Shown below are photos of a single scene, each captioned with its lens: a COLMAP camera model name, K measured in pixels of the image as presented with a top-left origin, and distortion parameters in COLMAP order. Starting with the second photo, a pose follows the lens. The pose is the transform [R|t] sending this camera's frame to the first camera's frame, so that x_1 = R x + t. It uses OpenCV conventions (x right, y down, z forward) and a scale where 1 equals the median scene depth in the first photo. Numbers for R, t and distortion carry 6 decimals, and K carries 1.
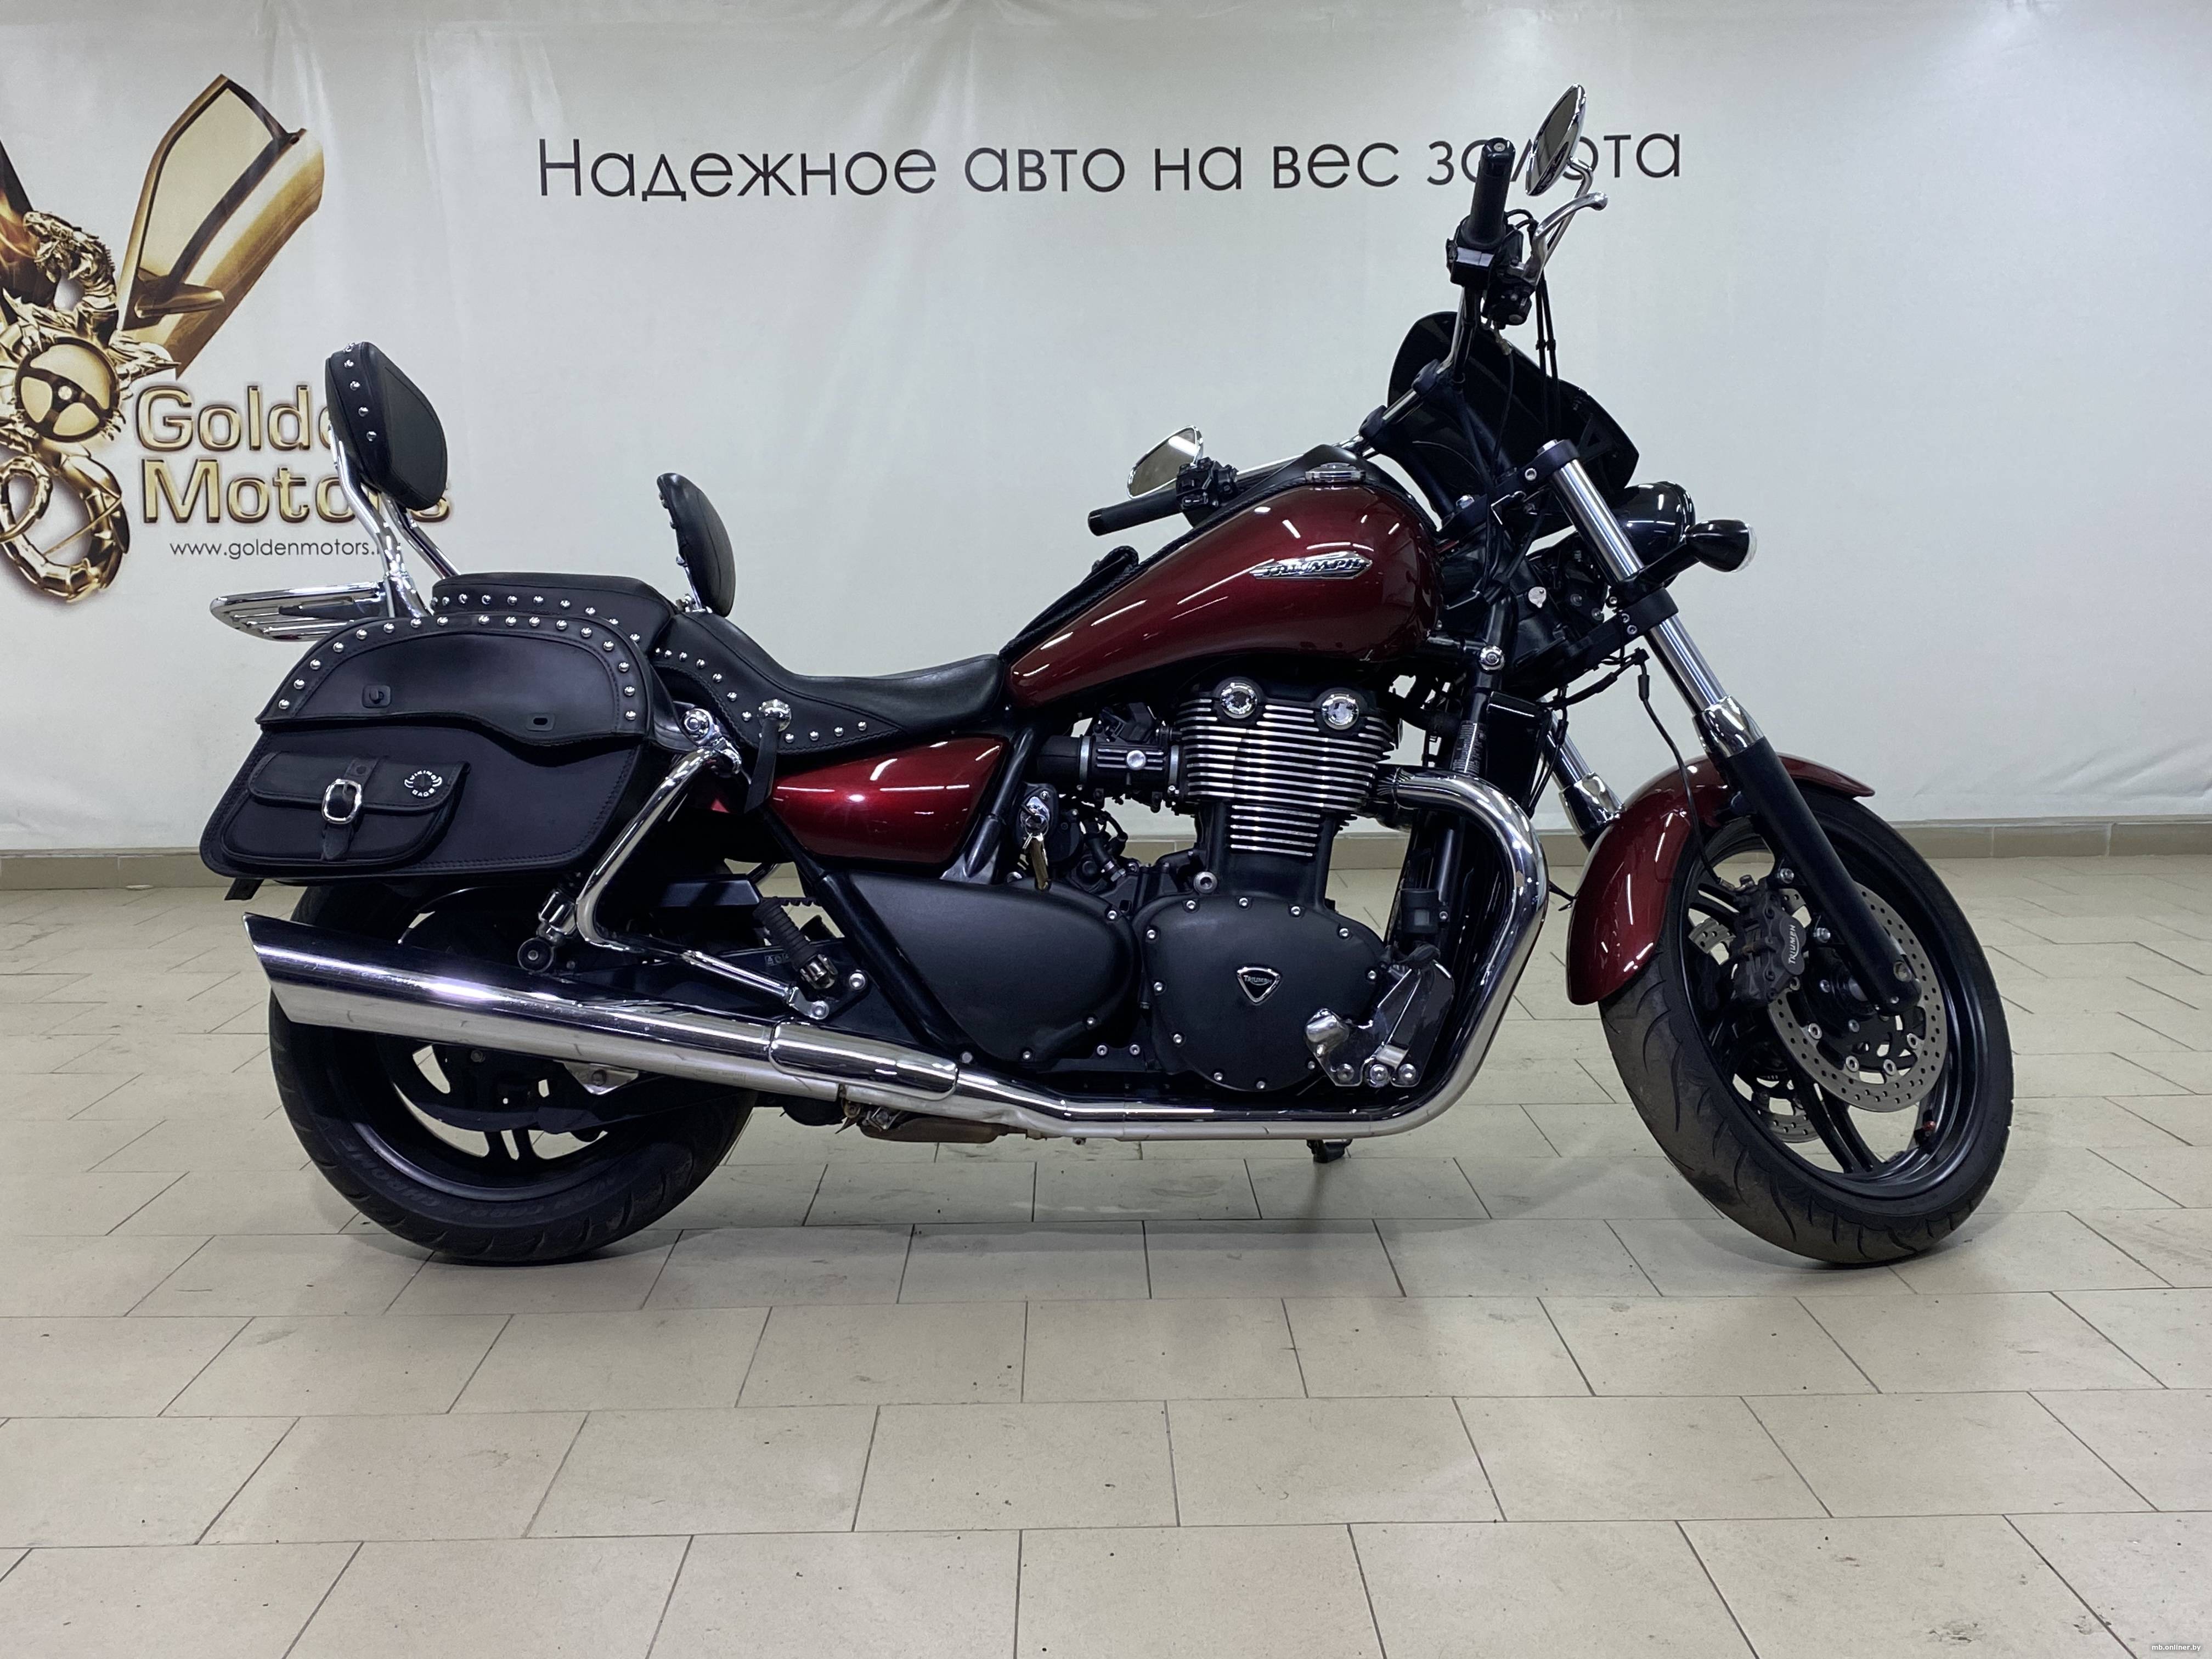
lens RADIAL K [[2313.2, 0, 1102.1], [0, 2313.2, 838.8], [0, 0, 1]] dist [0.044159, 0.000000]
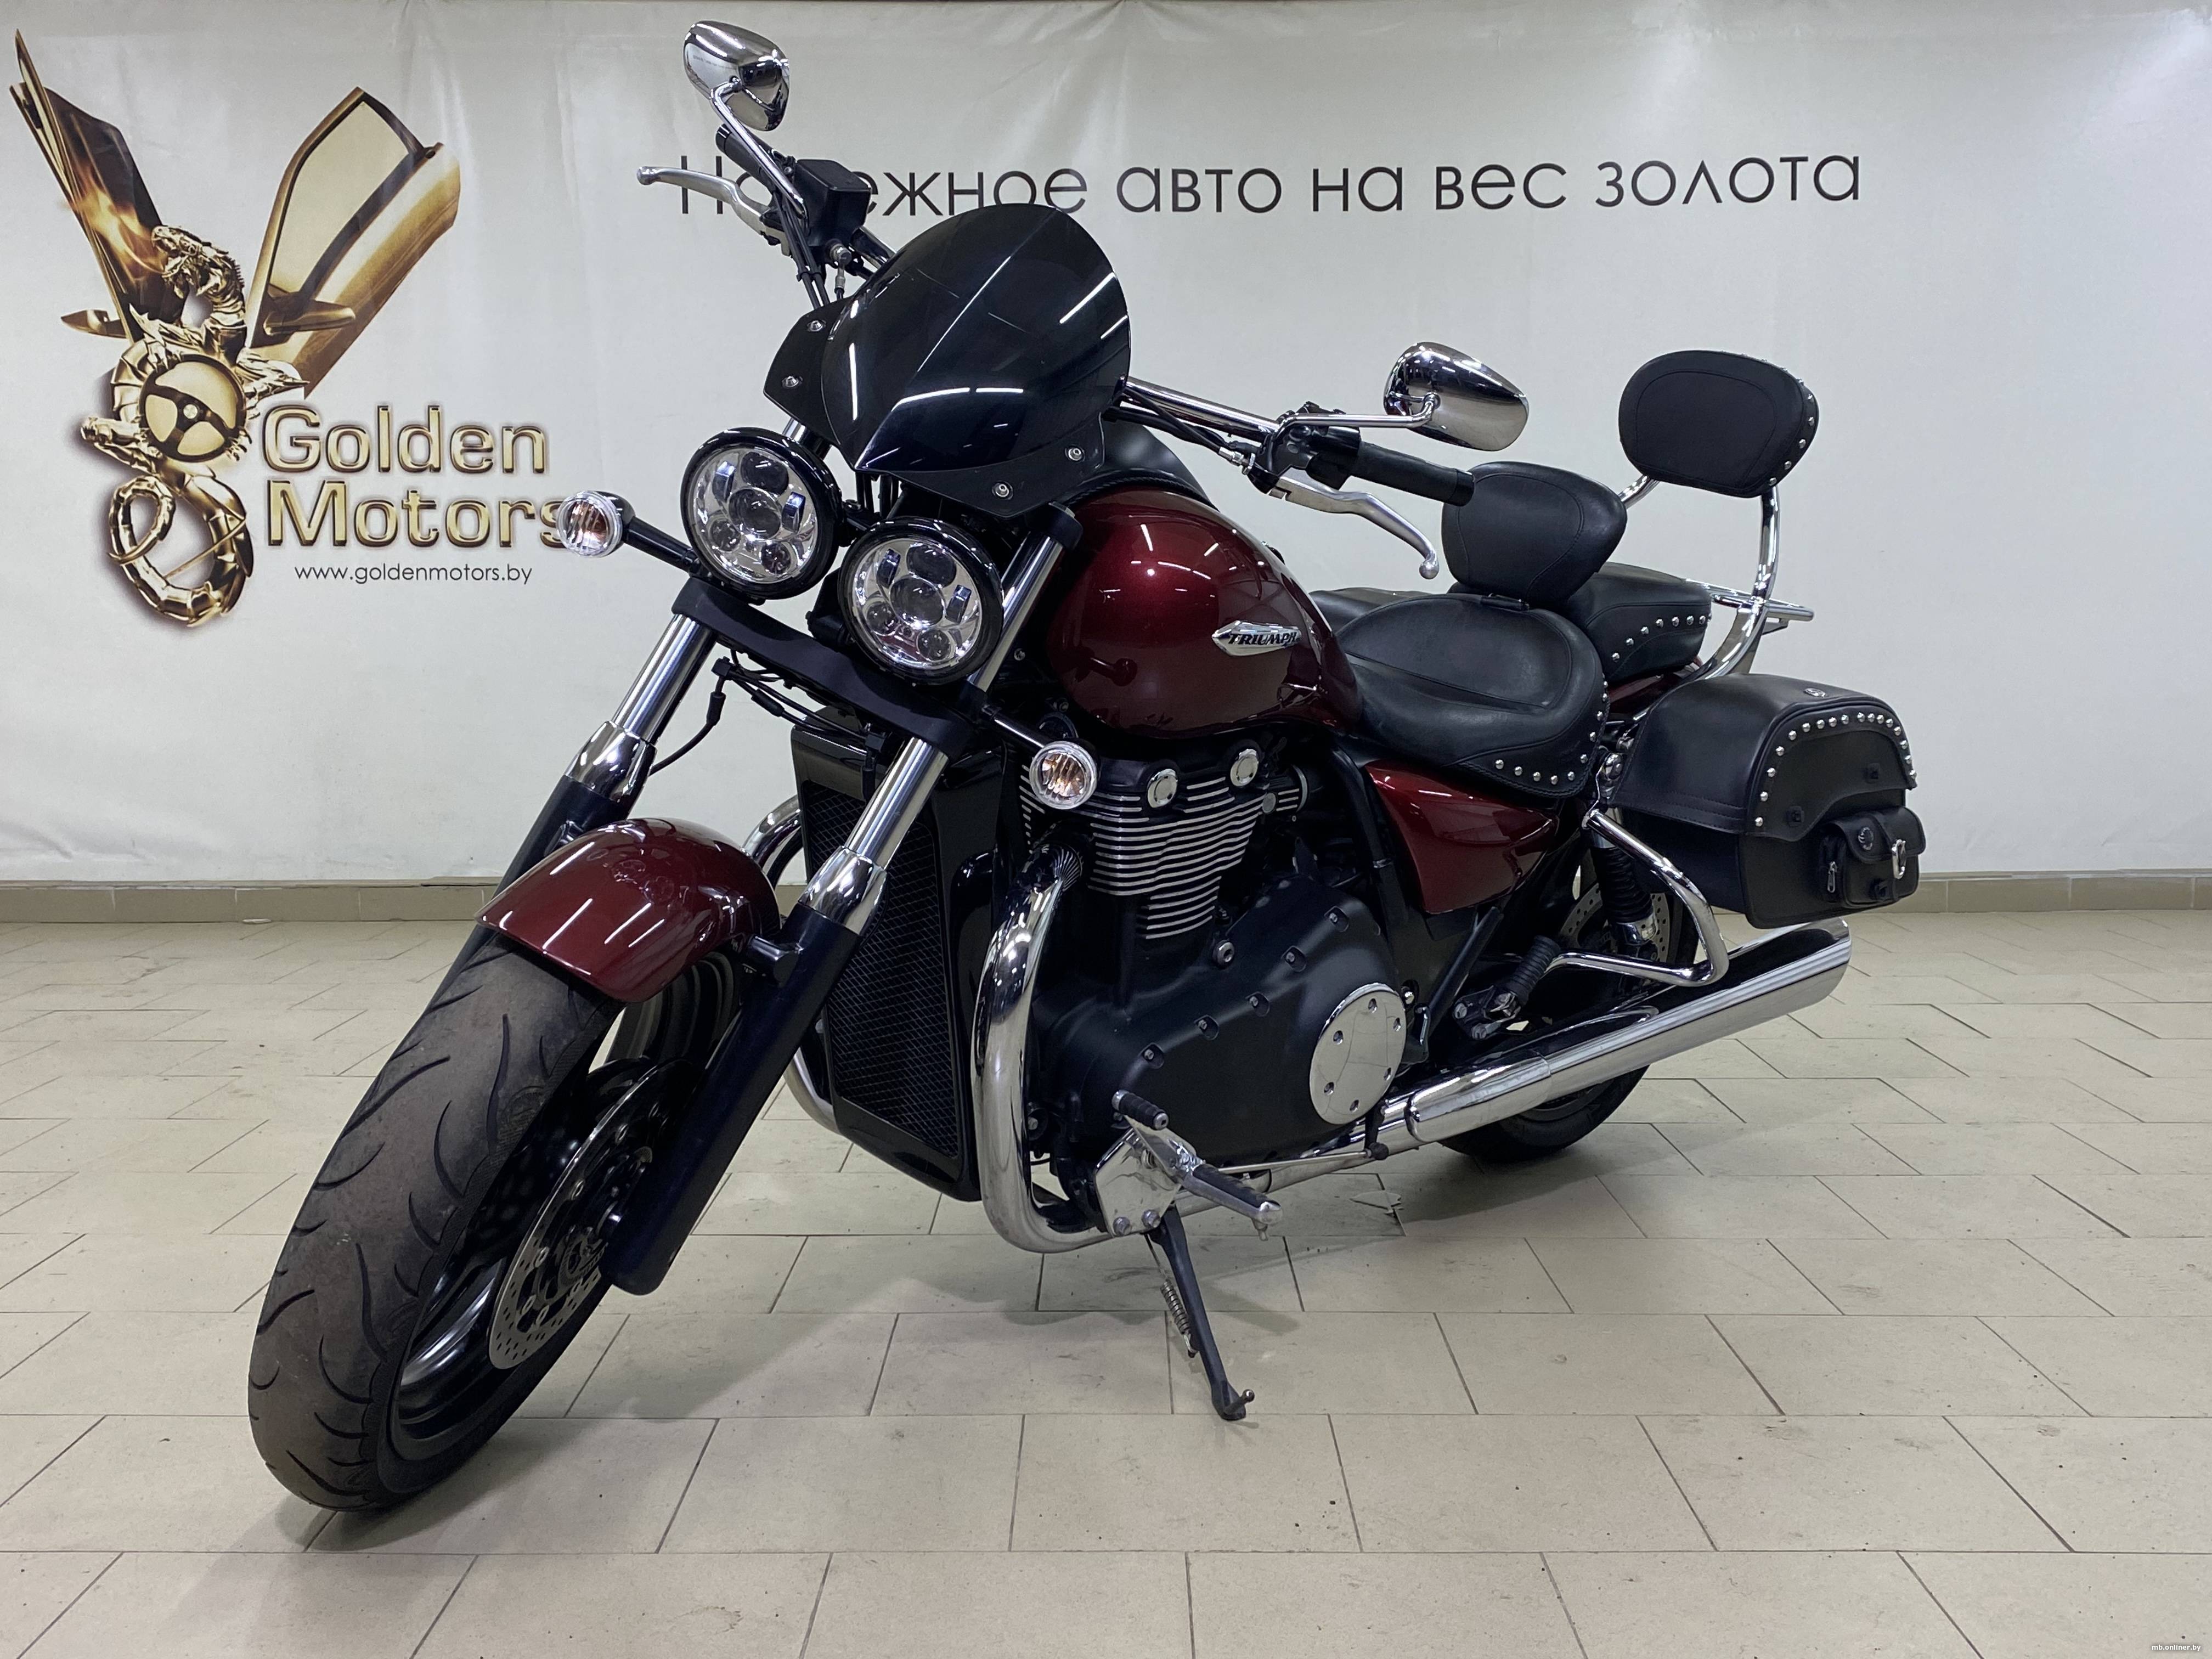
lens RADIAL K [[2187.6, 0, 1117.0], [0, 2187.6, 827.8], [0, 0, 1]] dist [0.046348, 0.000000]
pose [[0.999899, 0.009043, -0.010994, -0.046925], [-0.009365, 0.999516, -0.029664, 0.005755], [0.010720, 0.029764, 0.999499, 0.091375]]
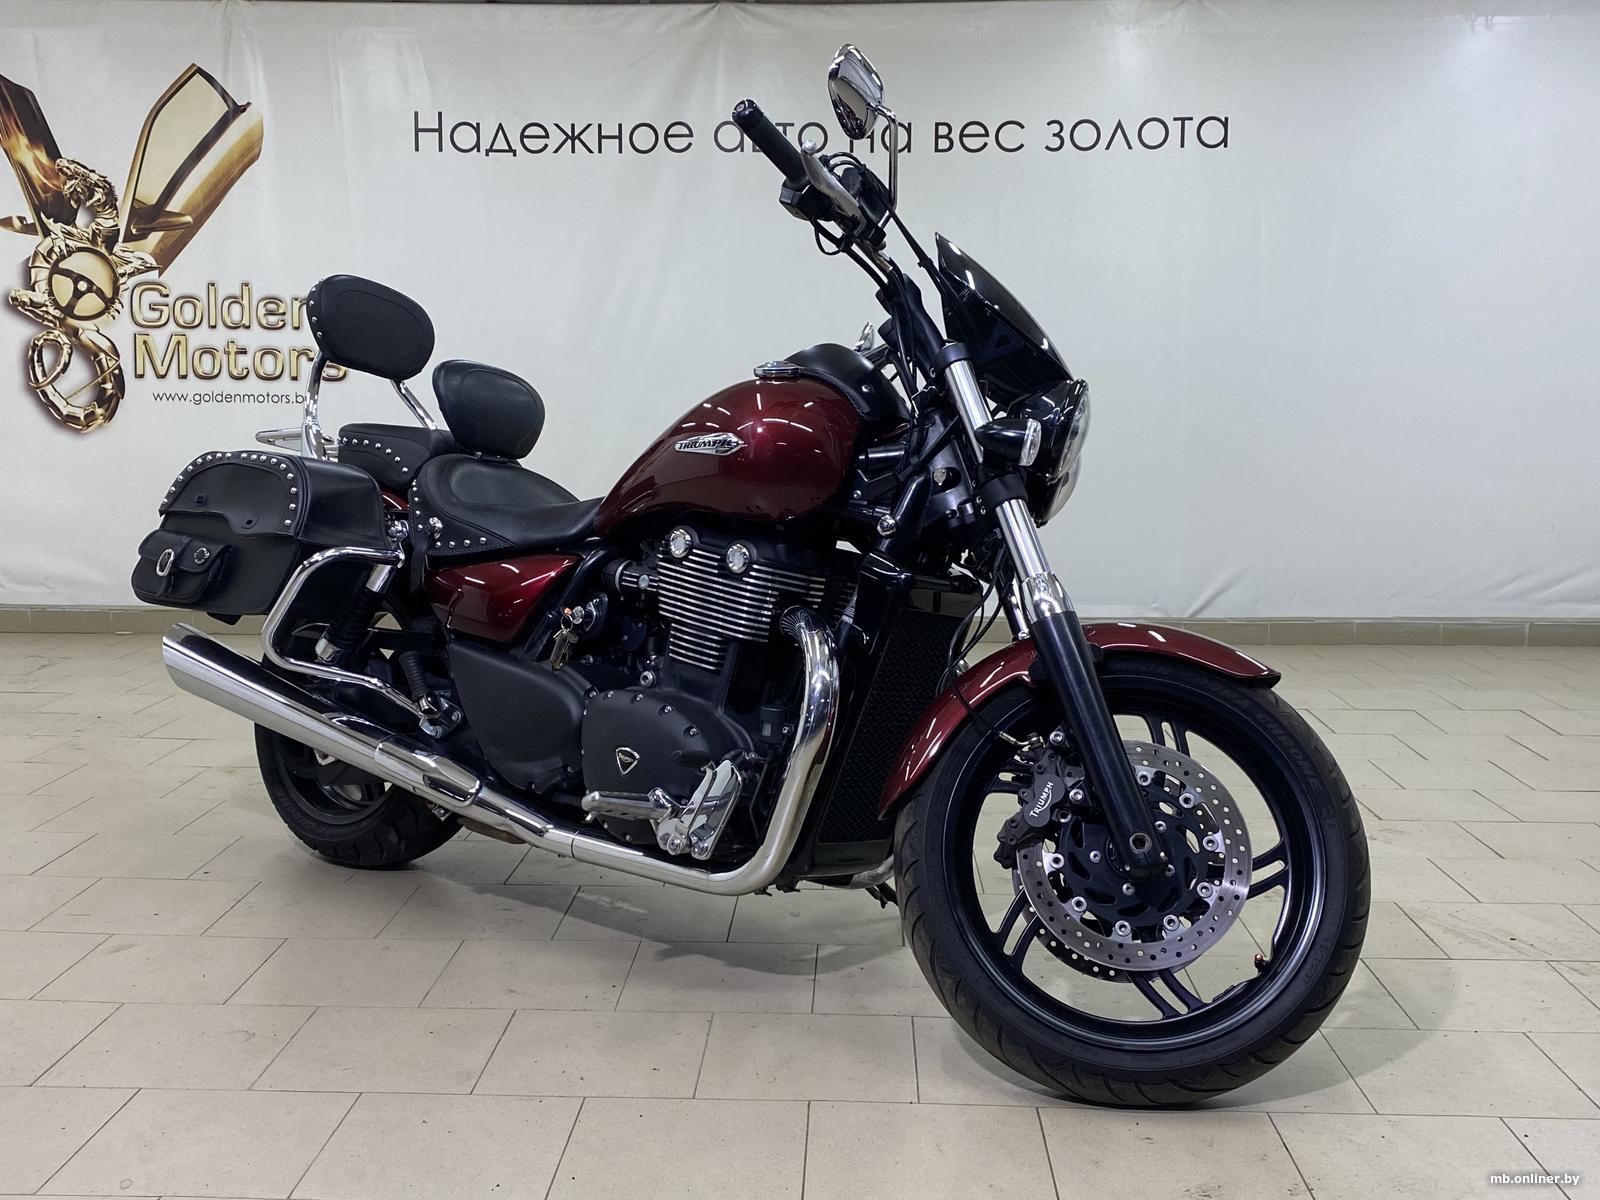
lens RADIAL K [[1673.2, 0, 809.2], [0, 1673.2, 632.8], [0, 0, 1]] dist [0.044159, 0.000000]
pose [[0.998628, 0.025238, -0.045877, 0.053003], [-0.024619, 0.999599, 0.014010, -0.004105], [0.046212, -0.012861, 0.998849, -0.014682]]
